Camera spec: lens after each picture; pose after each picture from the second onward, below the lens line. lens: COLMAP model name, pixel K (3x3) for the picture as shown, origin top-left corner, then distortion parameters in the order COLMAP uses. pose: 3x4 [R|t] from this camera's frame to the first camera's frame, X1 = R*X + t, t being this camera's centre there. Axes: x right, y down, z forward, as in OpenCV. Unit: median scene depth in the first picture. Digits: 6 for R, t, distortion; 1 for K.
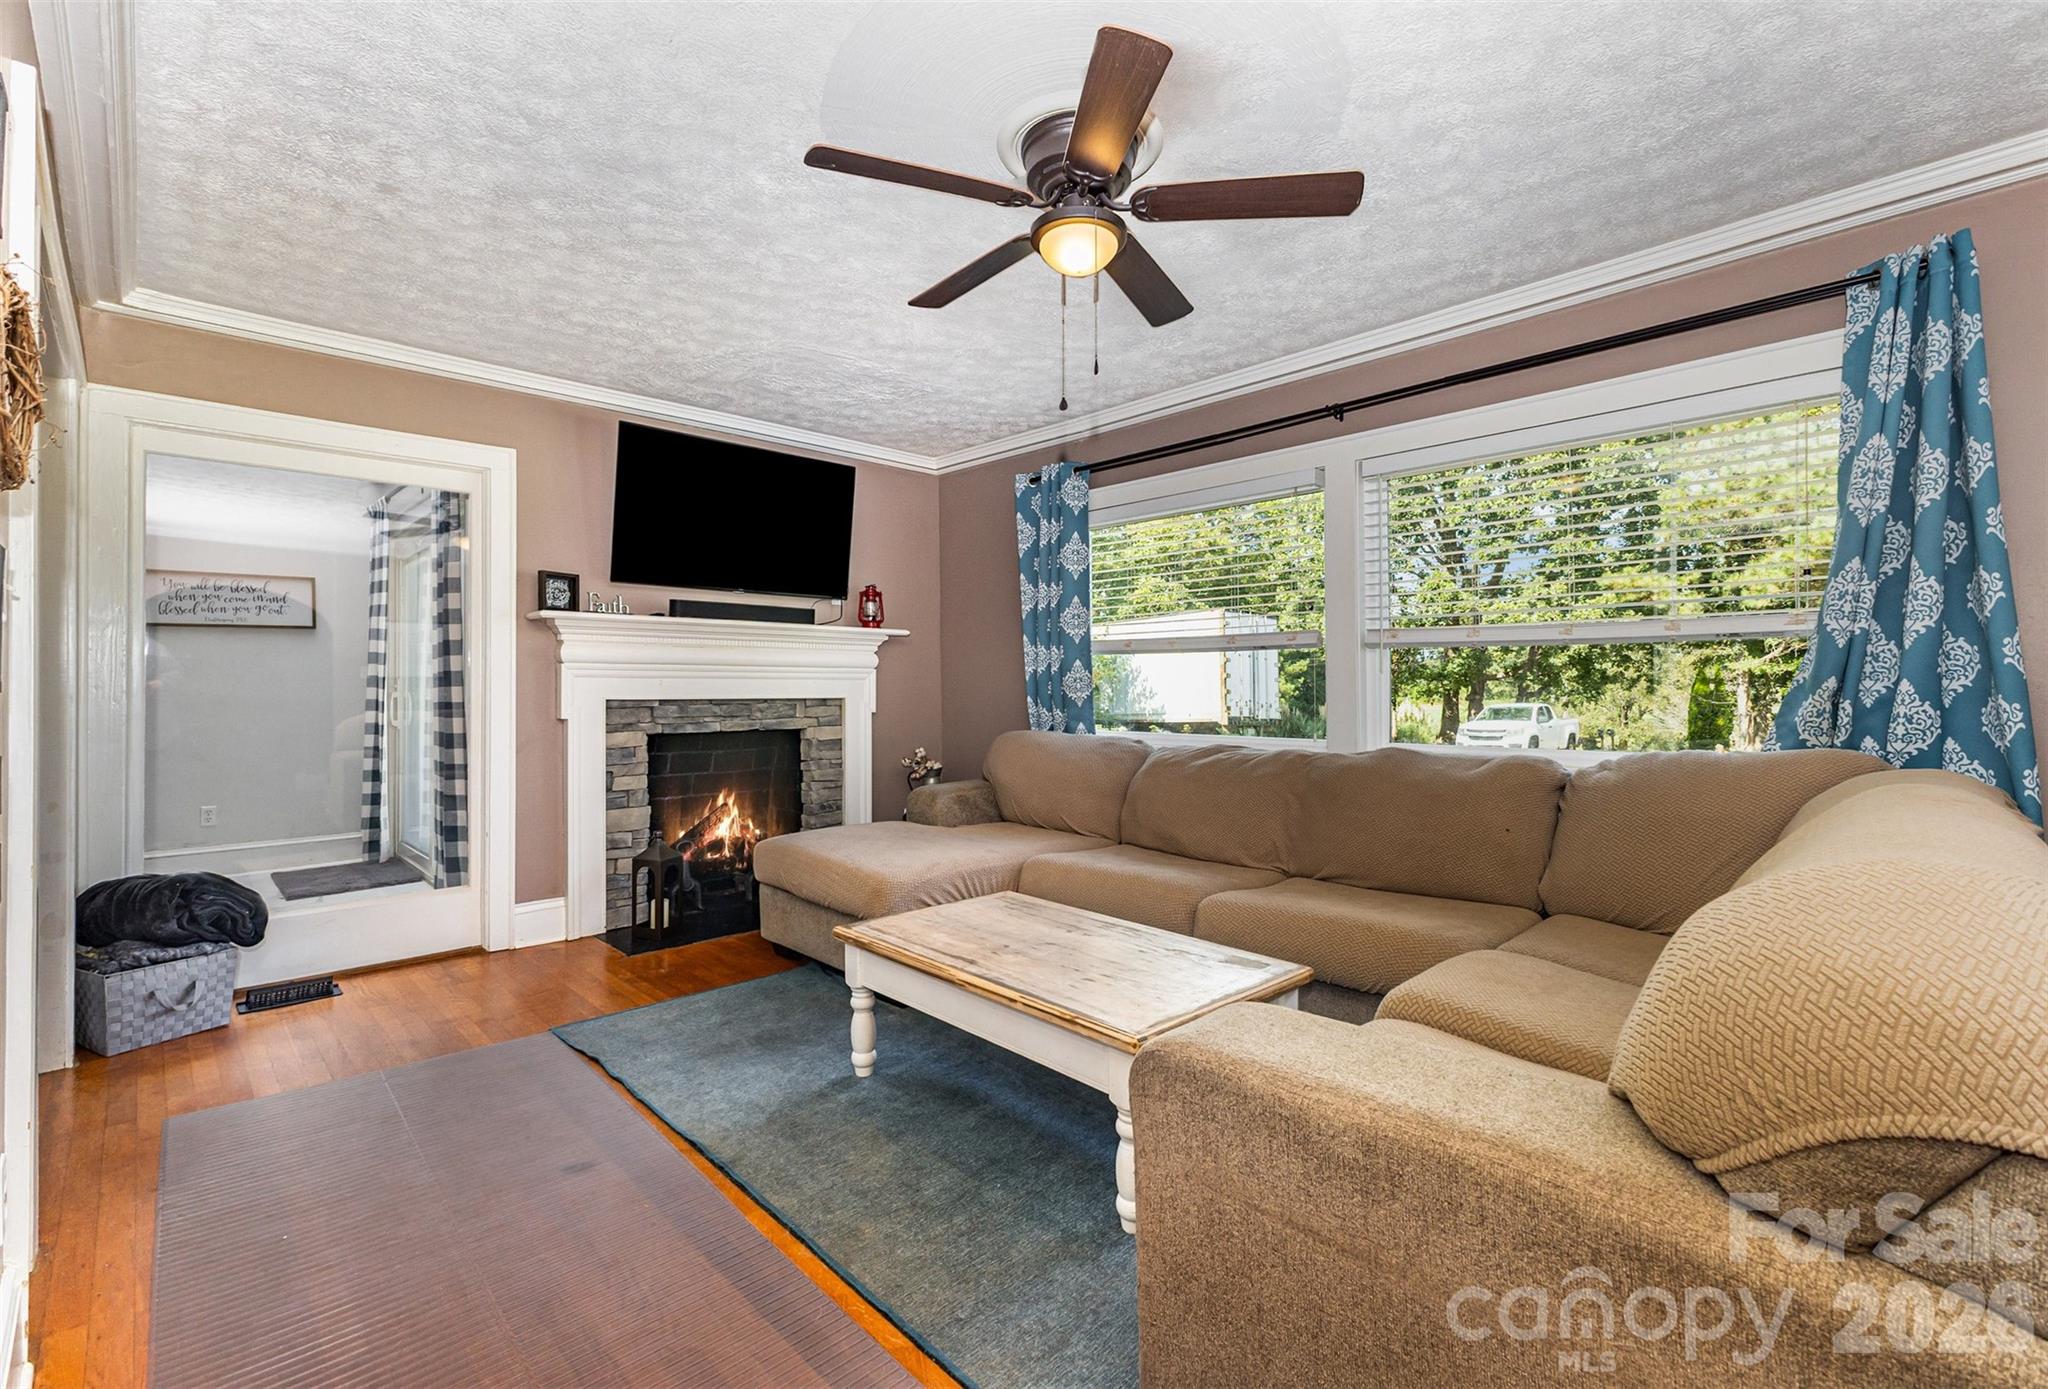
lens RADIAL K [[922.4, 0, 1029.0], [0, 922.4, 678.0], [0, 0, 1]] dist [0.001774, 0.000540]
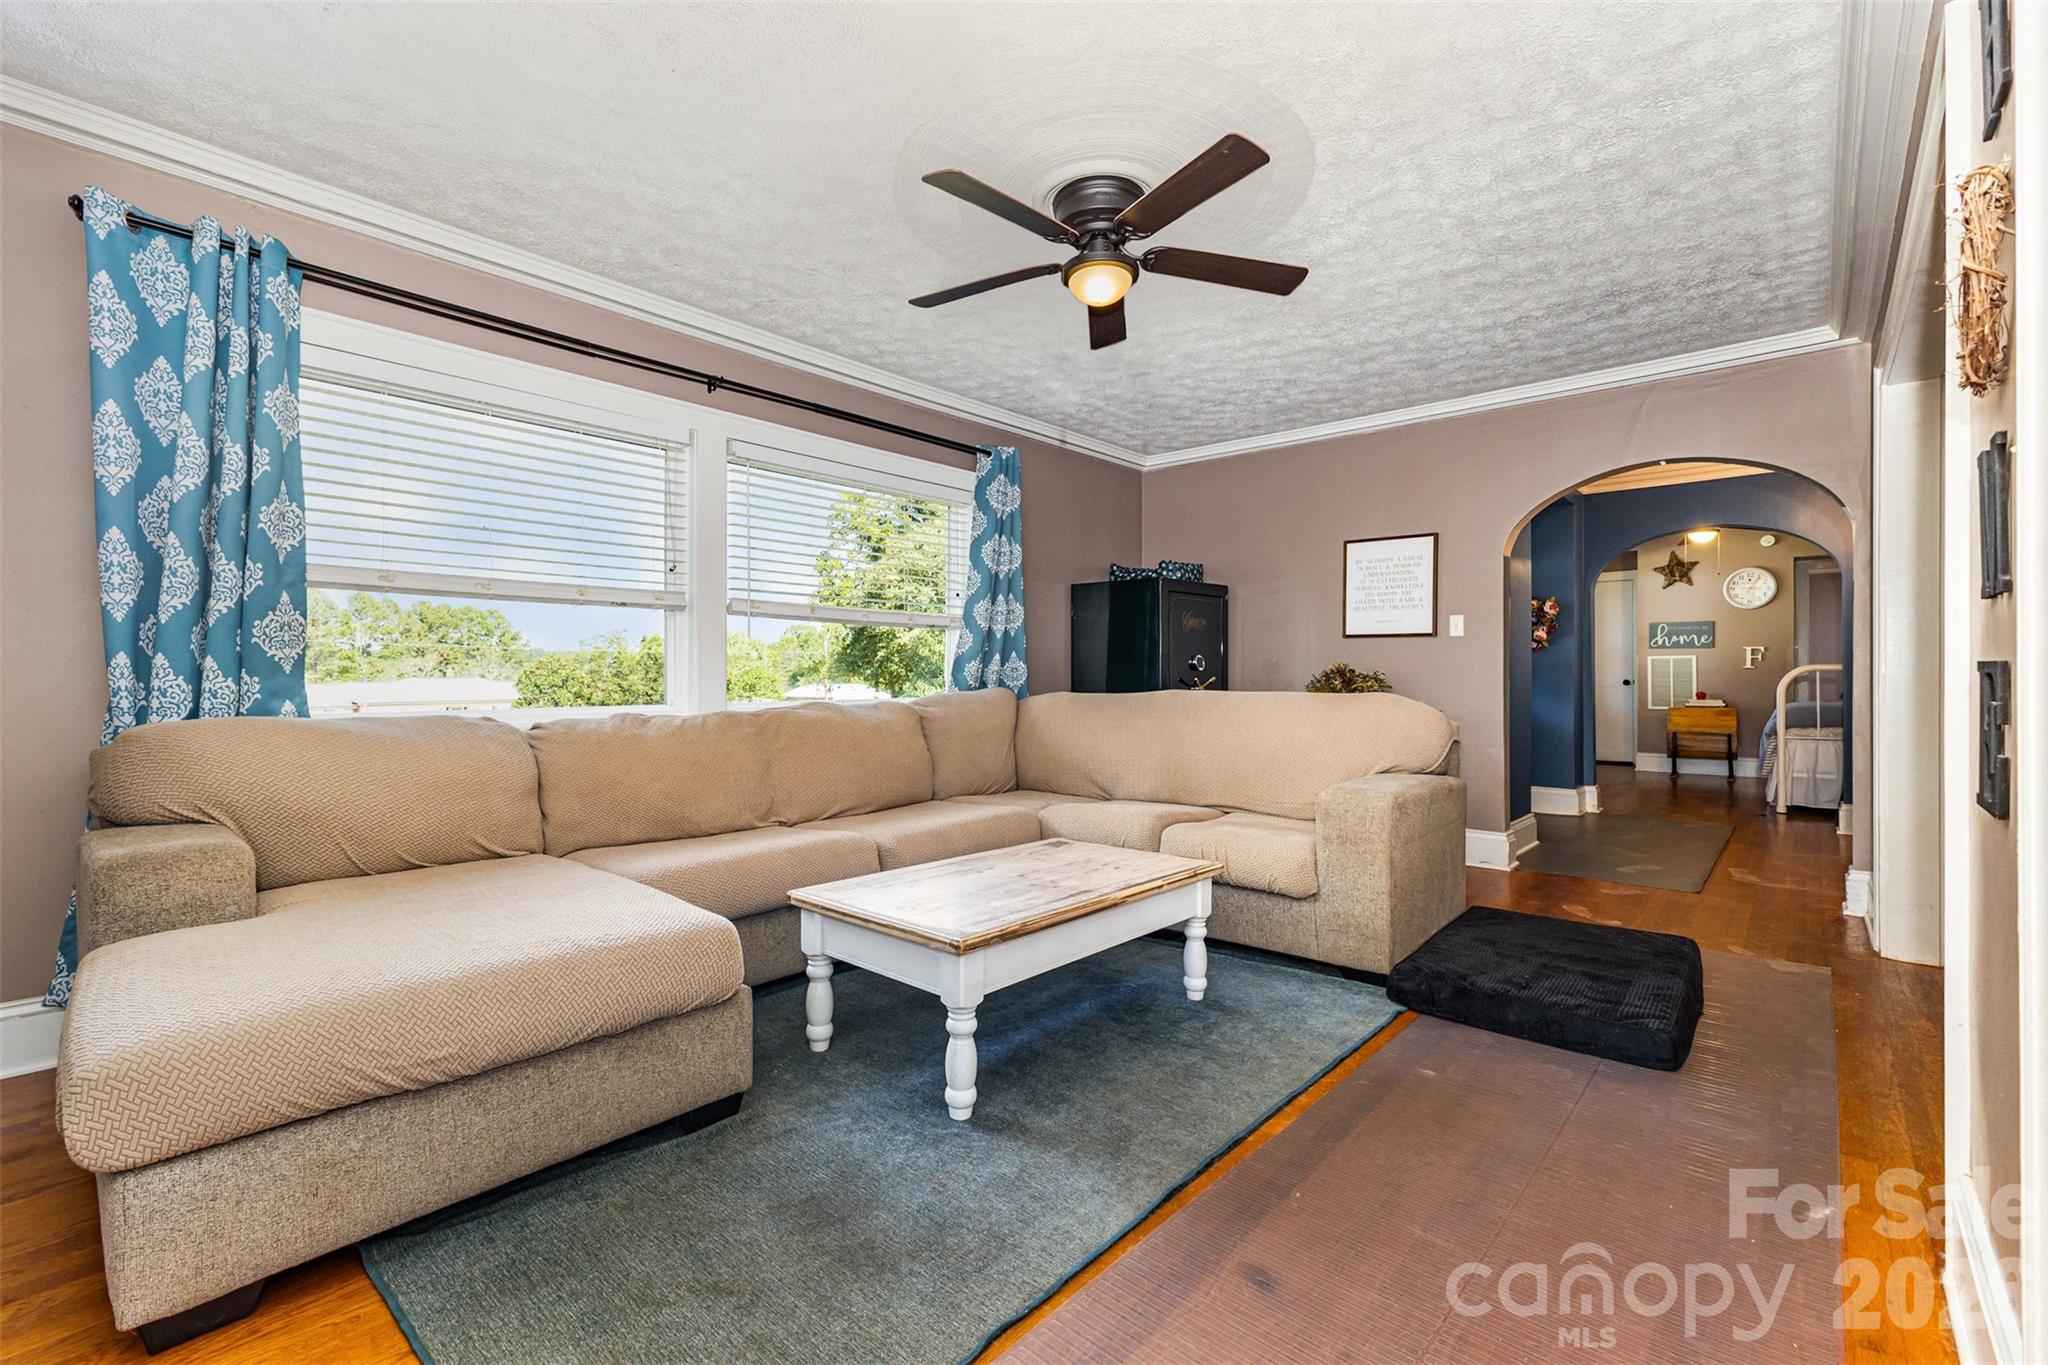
lens RADIAL K [[897.2, 0, 1026.2], [0, 897.2, 675.4], [0, 0, 1]] dist [-0.003266, -0.000829]
pose [[-0.099332, -0.003518, 0.995048, -0.610842], [-0.018132, 0.999834, 0.001725, 0.025960], [-0.994889, -0.017871, -0.099379, 0.652192]]
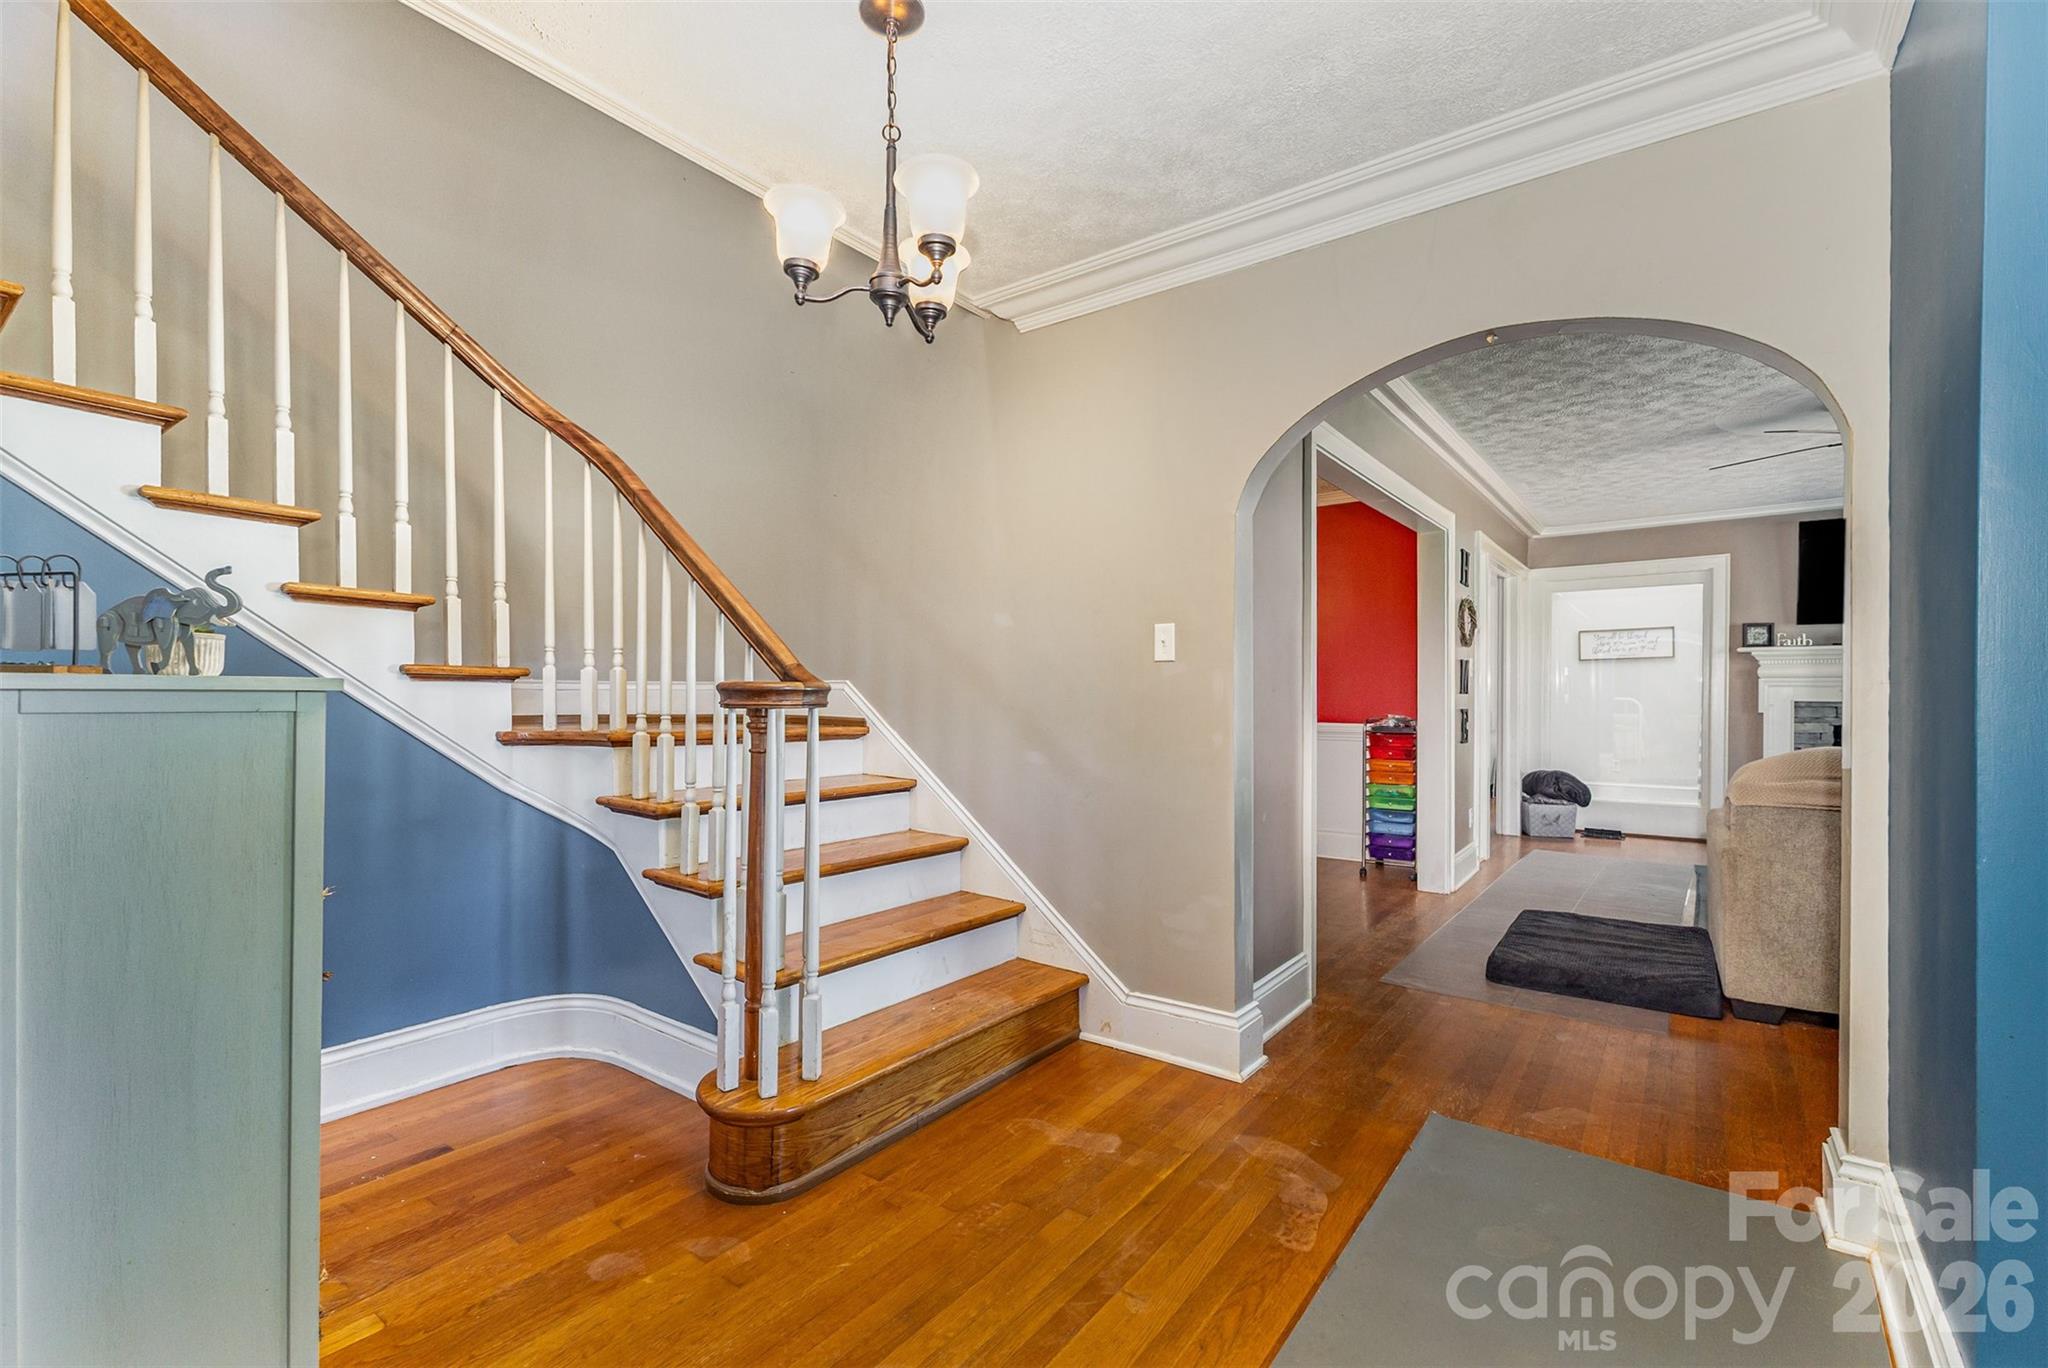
lens RADIAL K [[897.2, 0, 1027.6], [0, 897.2, 687.4], [0, 0, 1]] dist [-0.003266, -0.000829]
pose [[0.168837, 0.000002, -0.985644, 0.814056], [0.011704, 0.999929, 0.002007, -0.017974], [0.985575, -0.011875, 0.168825, -0.530547]]
